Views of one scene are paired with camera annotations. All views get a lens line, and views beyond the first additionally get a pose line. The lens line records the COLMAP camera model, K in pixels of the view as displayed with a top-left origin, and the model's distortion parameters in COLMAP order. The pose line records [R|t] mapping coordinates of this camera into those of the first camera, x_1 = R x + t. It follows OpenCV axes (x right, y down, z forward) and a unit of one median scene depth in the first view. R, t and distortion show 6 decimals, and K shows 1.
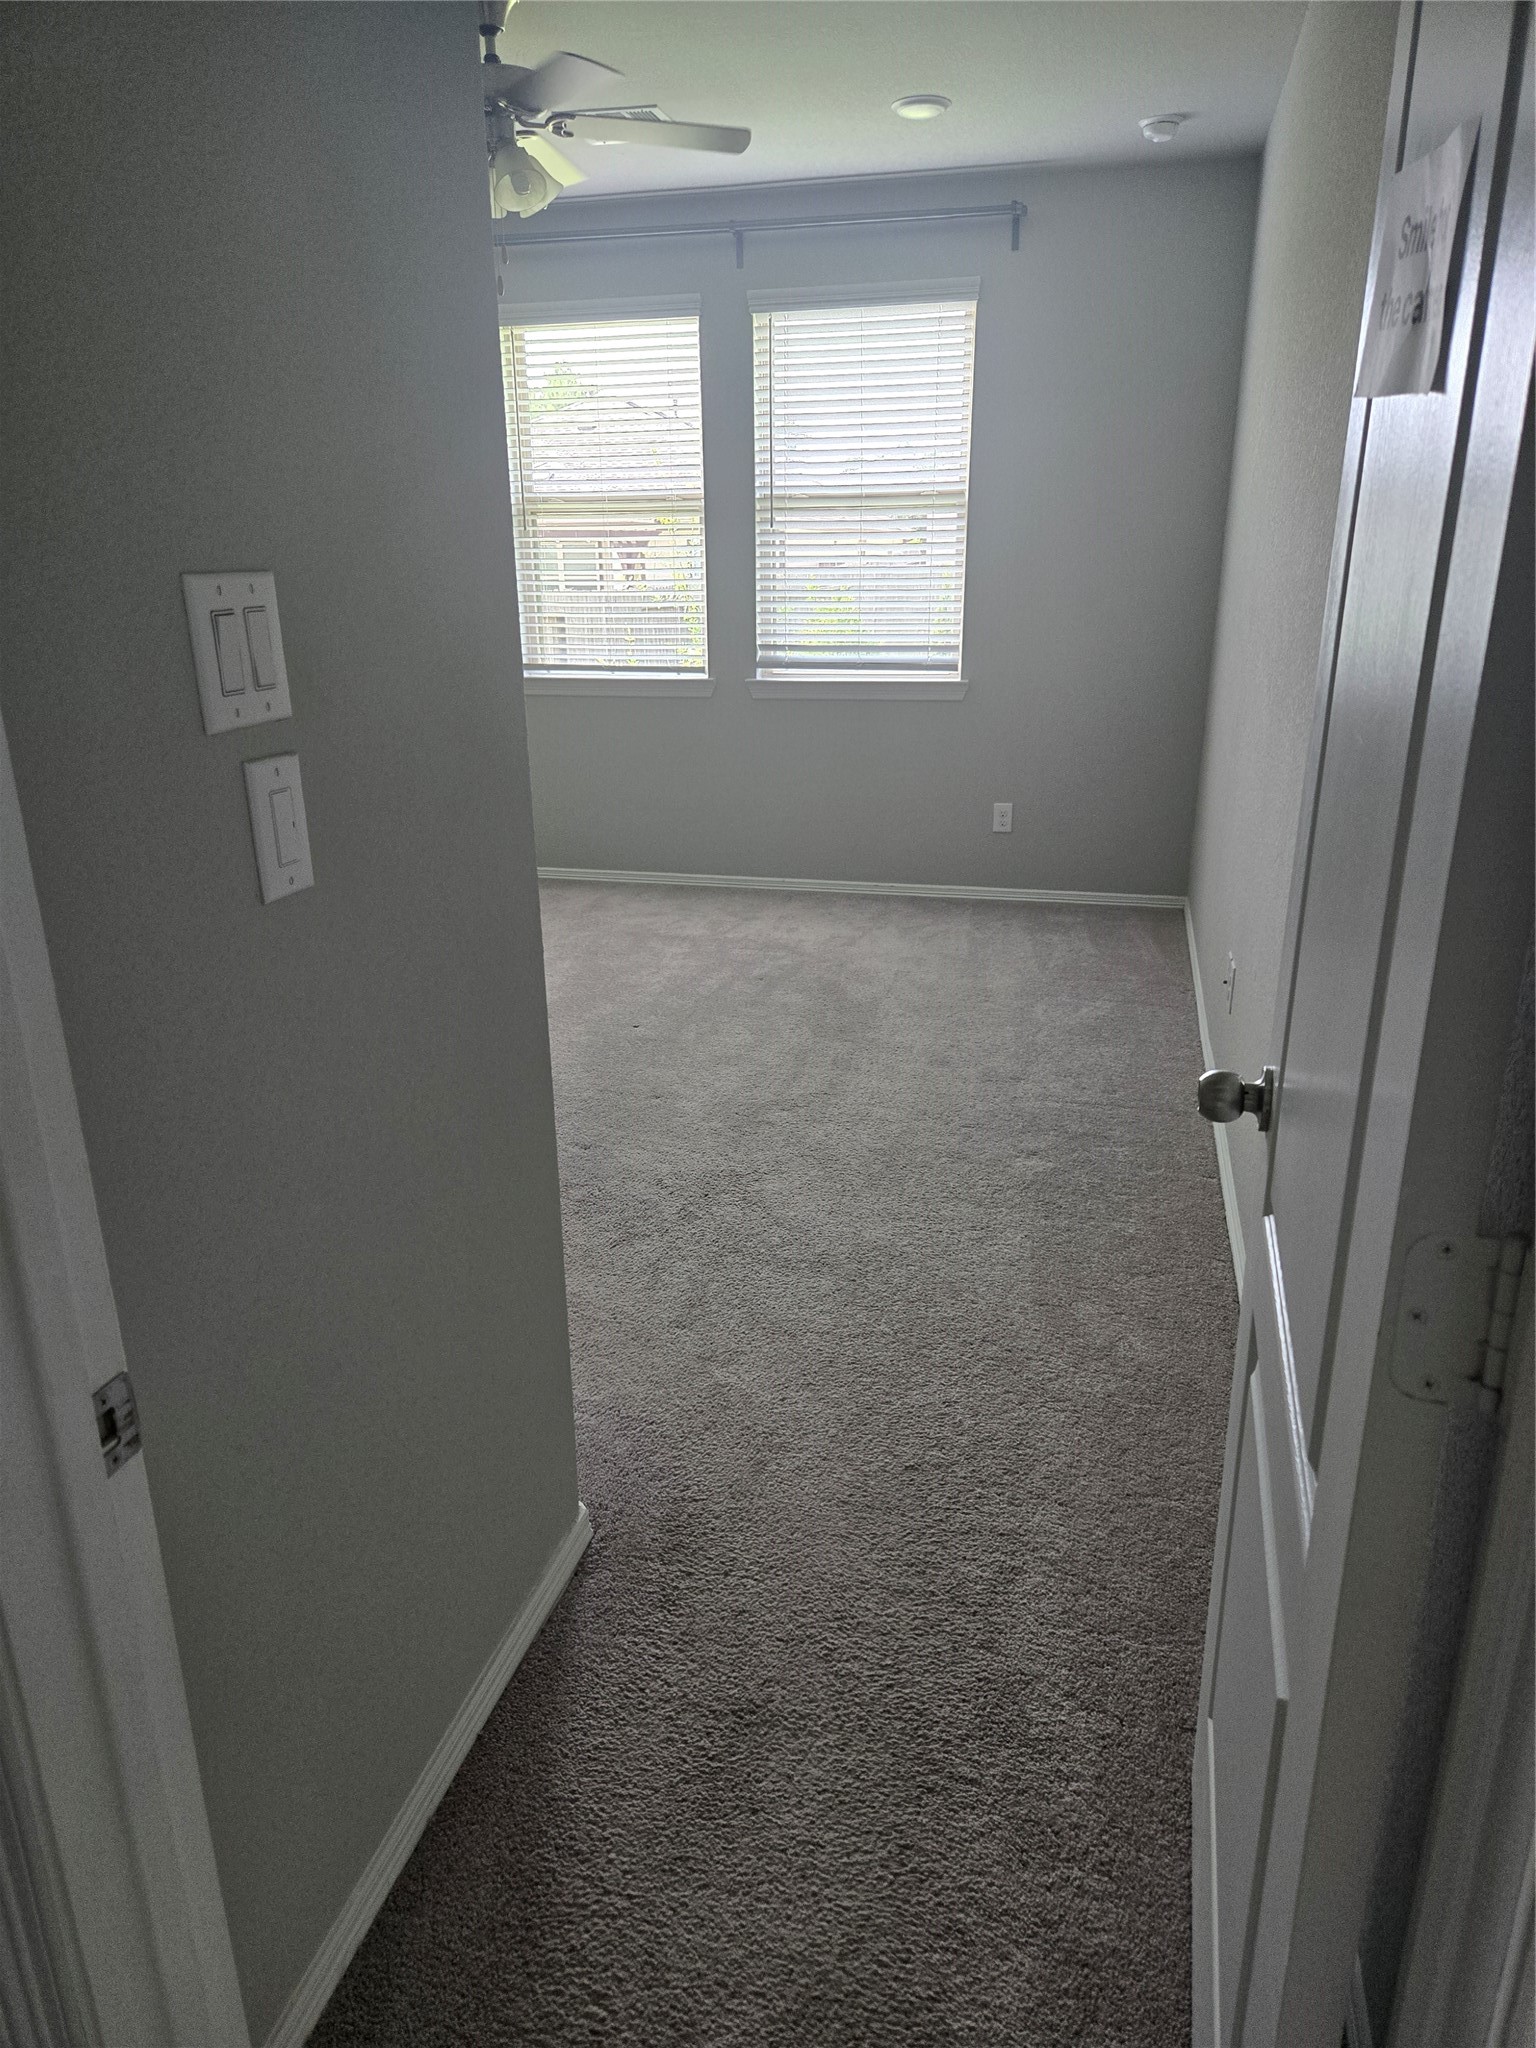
lens RADIAL K [[1375.0, 0, 769.4], [0, 1375.0, 1025.6], [0, 0, 1]] dist [0.052900, -0.039154]
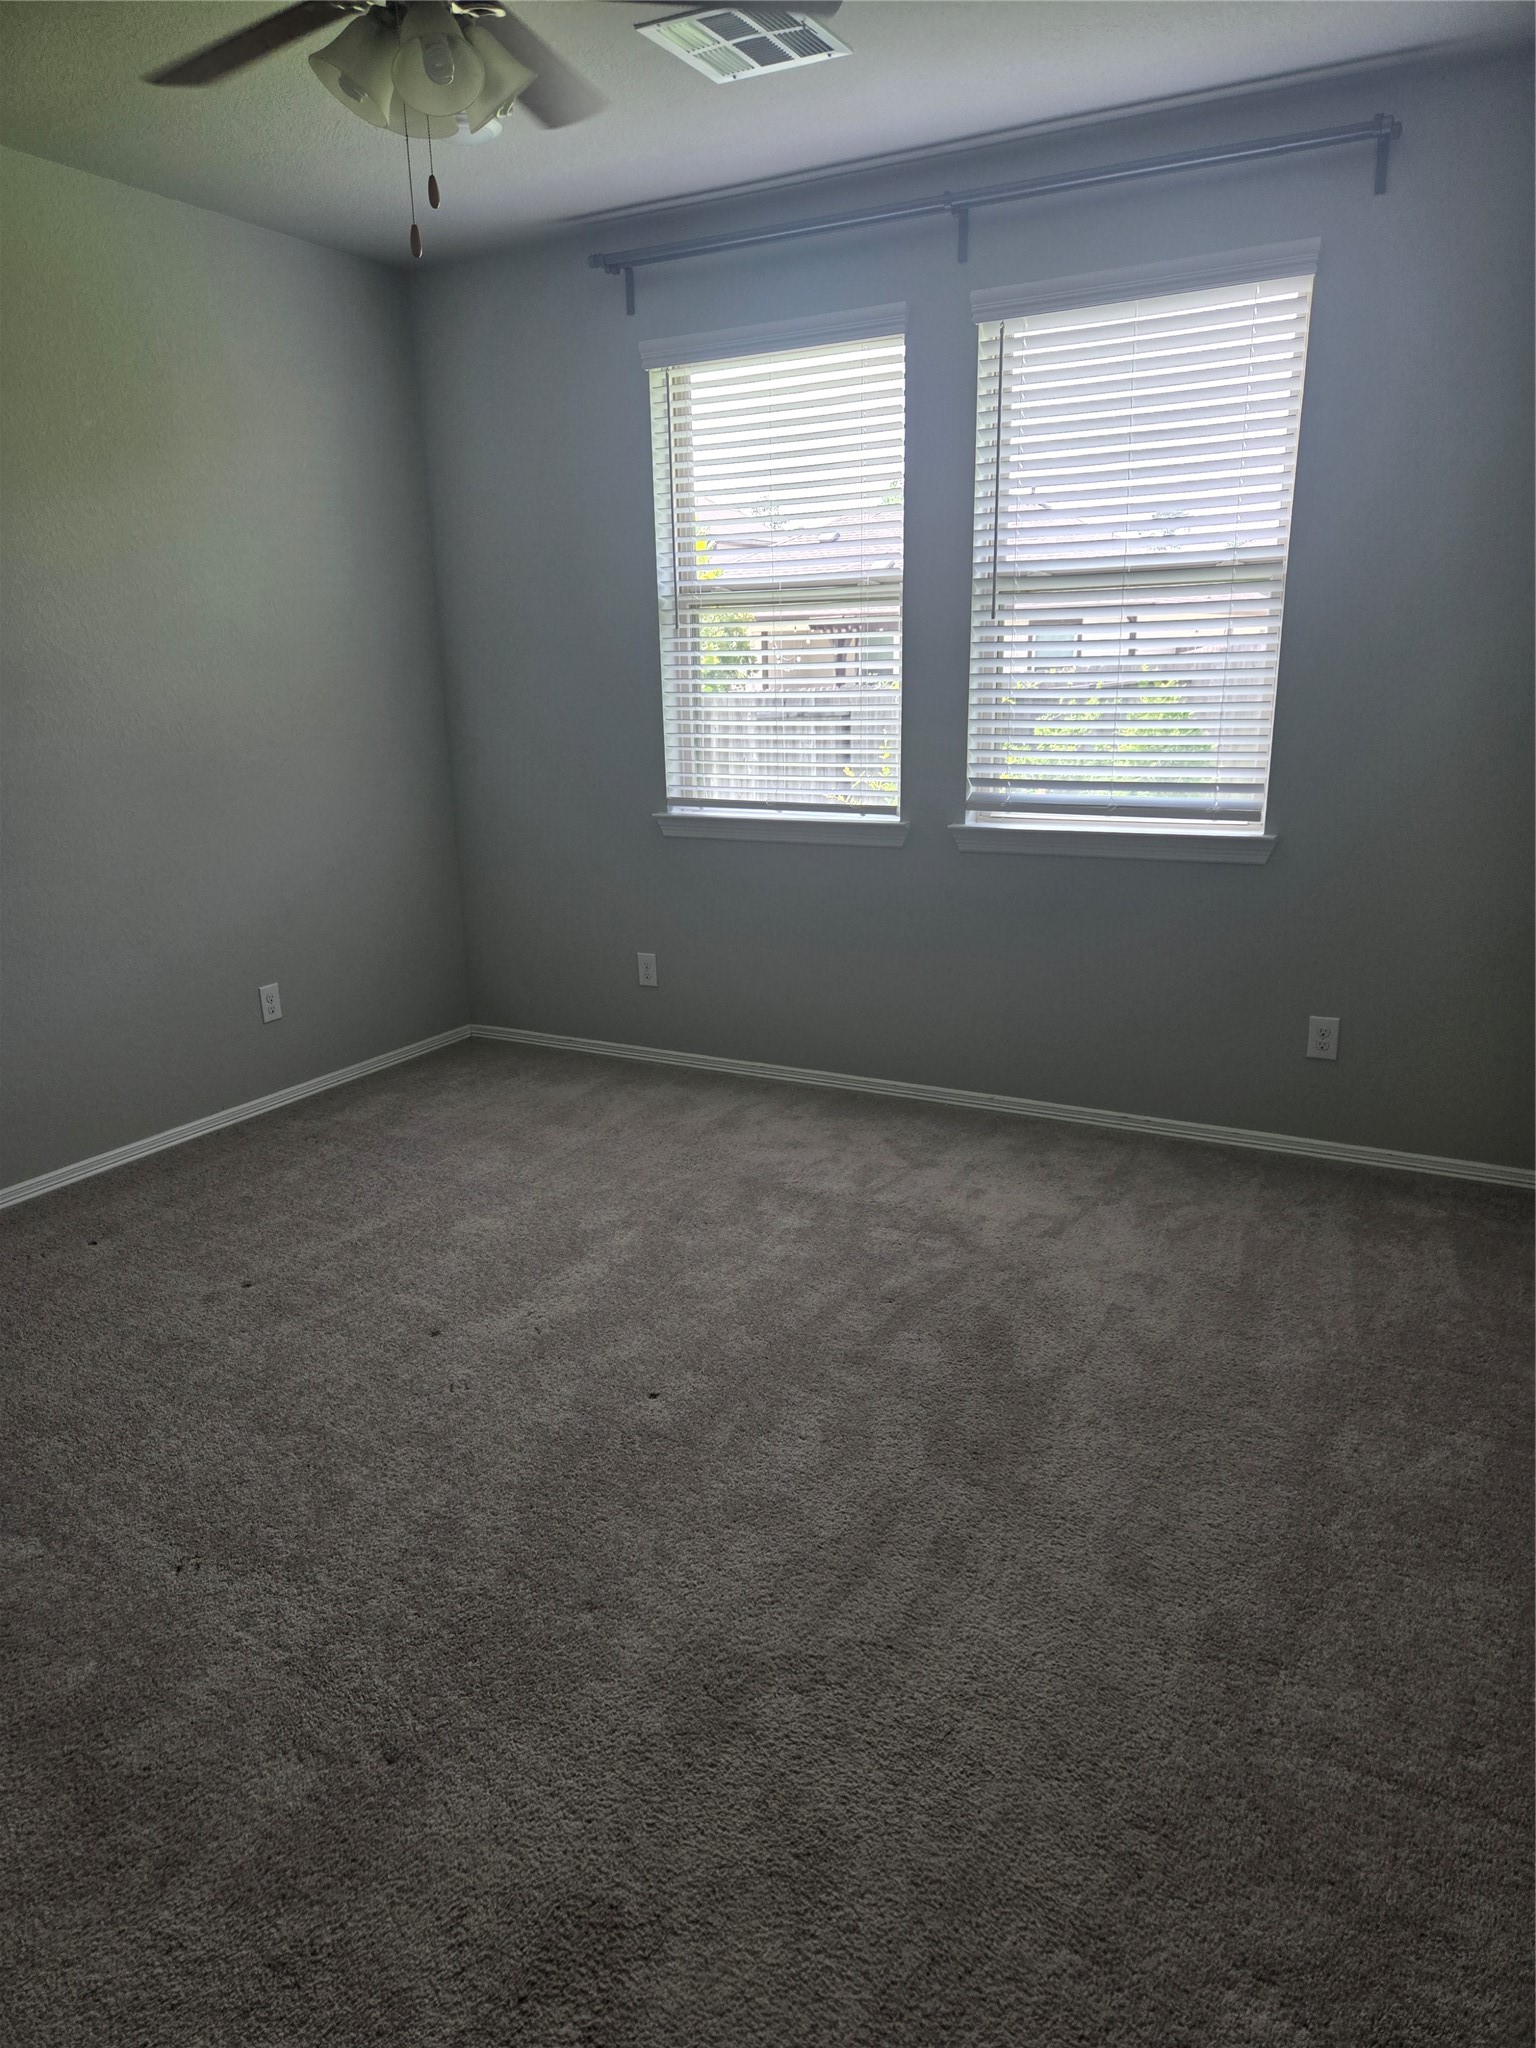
lens RADIAL K [[1375.0, 0, 748.0], [0, 1375.0, 1033.7], [0, 0, 1]] dist [0.052900, -0.039154]
pose [[0.965386, 0.059347, -0.253983, 0.075403], [-0.072494, 0.996454, -0.042712, -0.110392], [0.250547, 0.059646, 0.966265, 0.300431]]
